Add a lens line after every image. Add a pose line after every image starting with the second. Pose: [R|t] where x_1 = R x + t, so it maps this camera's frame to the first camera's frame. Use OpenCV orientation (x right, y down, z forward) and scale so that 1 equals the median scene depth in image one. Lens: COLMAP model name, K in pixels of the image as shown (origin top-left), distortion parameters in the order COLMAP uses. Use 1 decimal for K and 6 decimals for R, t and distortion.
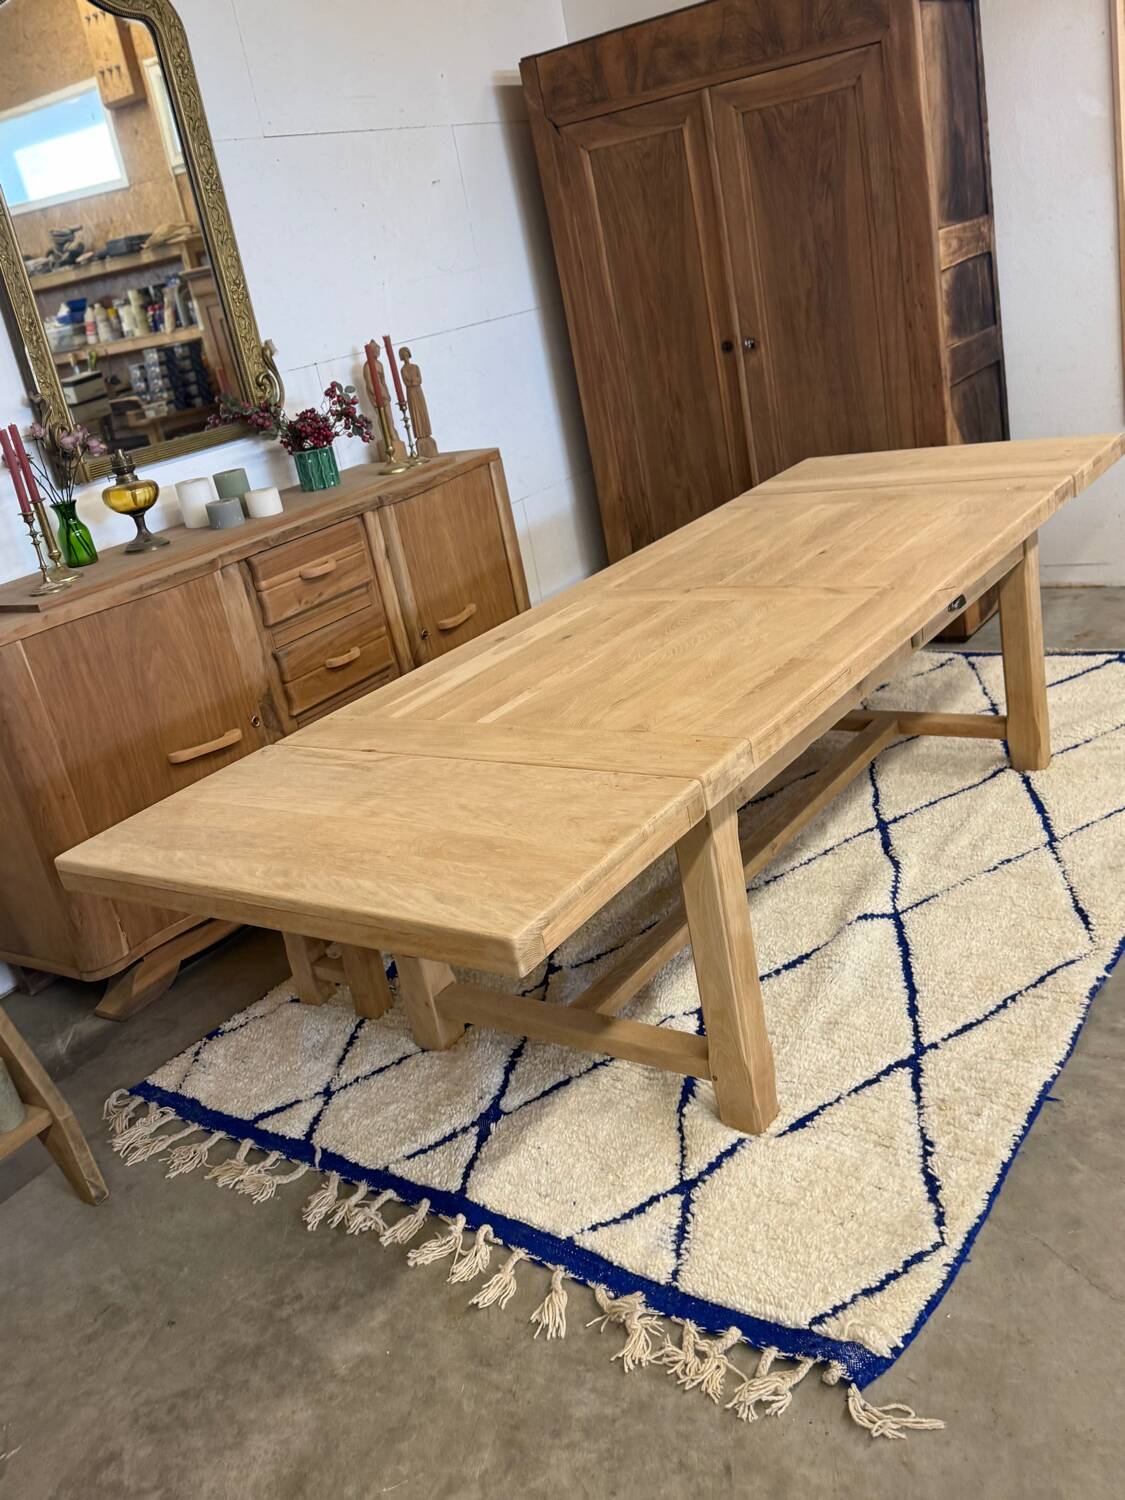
lens RADIAL K [[1327.7, 0, 567.5], [0, 1327.7, 755.4], [0, 0, 1]] dist [0.127349, -0.246377]
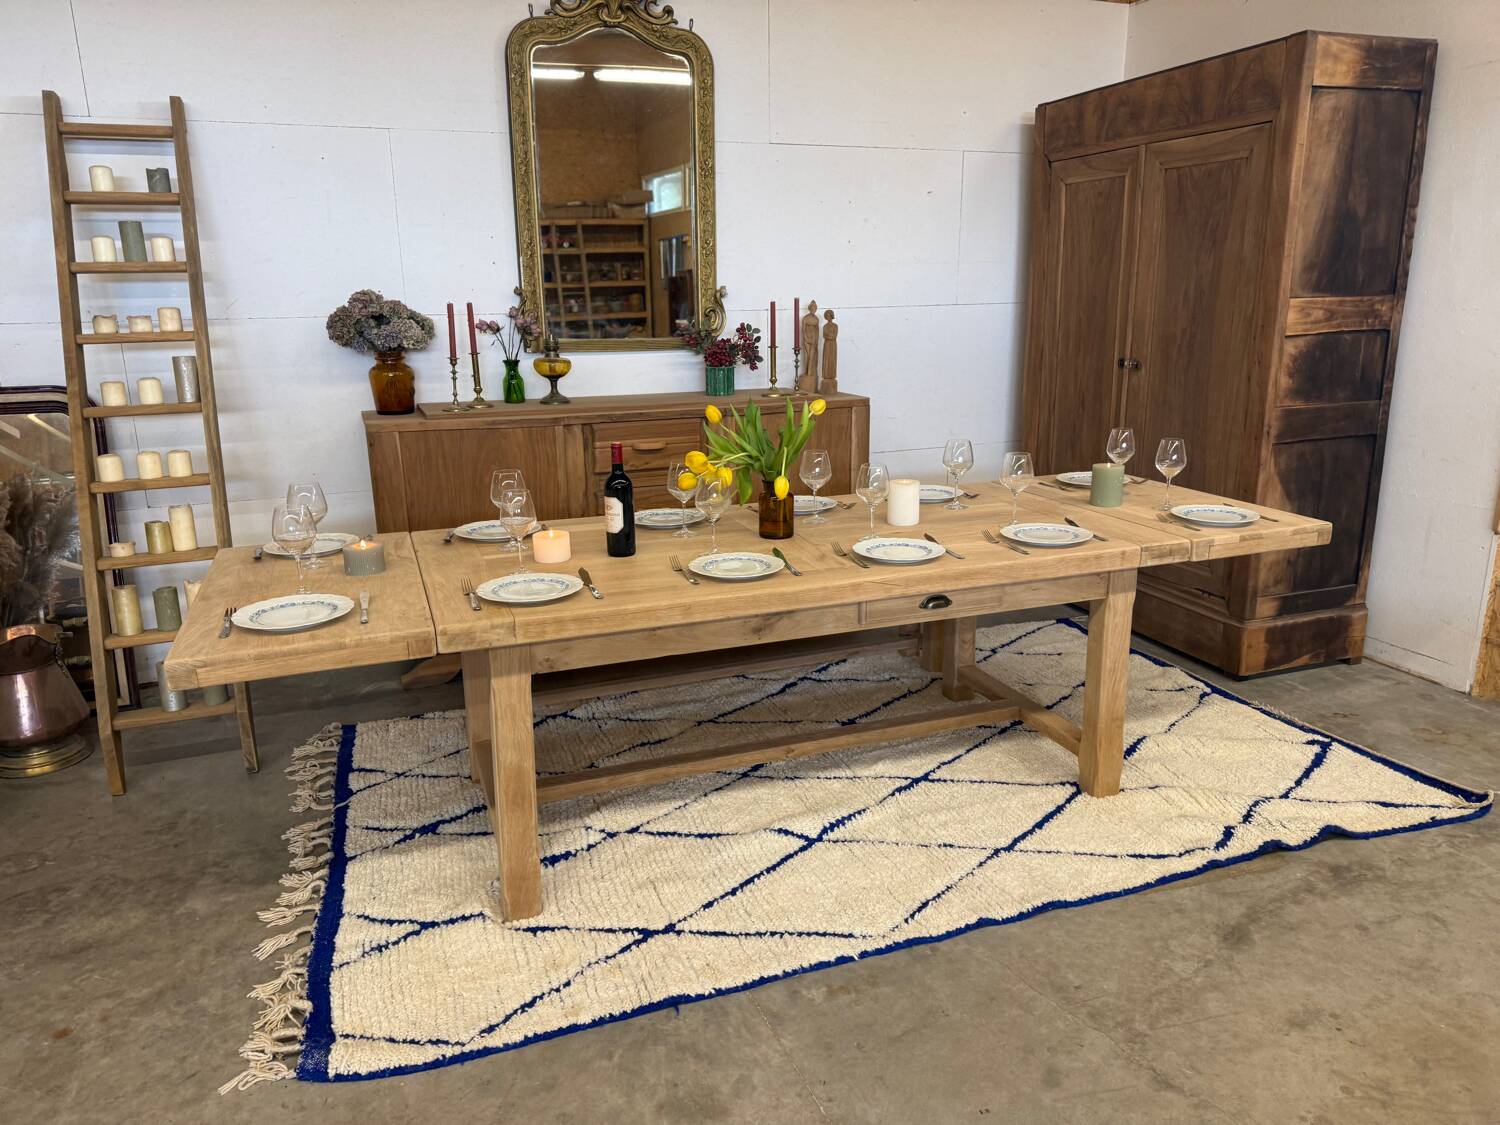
lens RADIAL K [[1050.9, 0, 759.9], [0, 1050.9, 560.5], [0, 0, 1]] dist [0.089484, -0.133847]
pose [[0.810664, 0.306818, -0.498685, 0.487093], [-0.329635, 0.943065, 0.044368, -0.112273], [0.483905, 0.128416, 0.865647, 0.120810]]
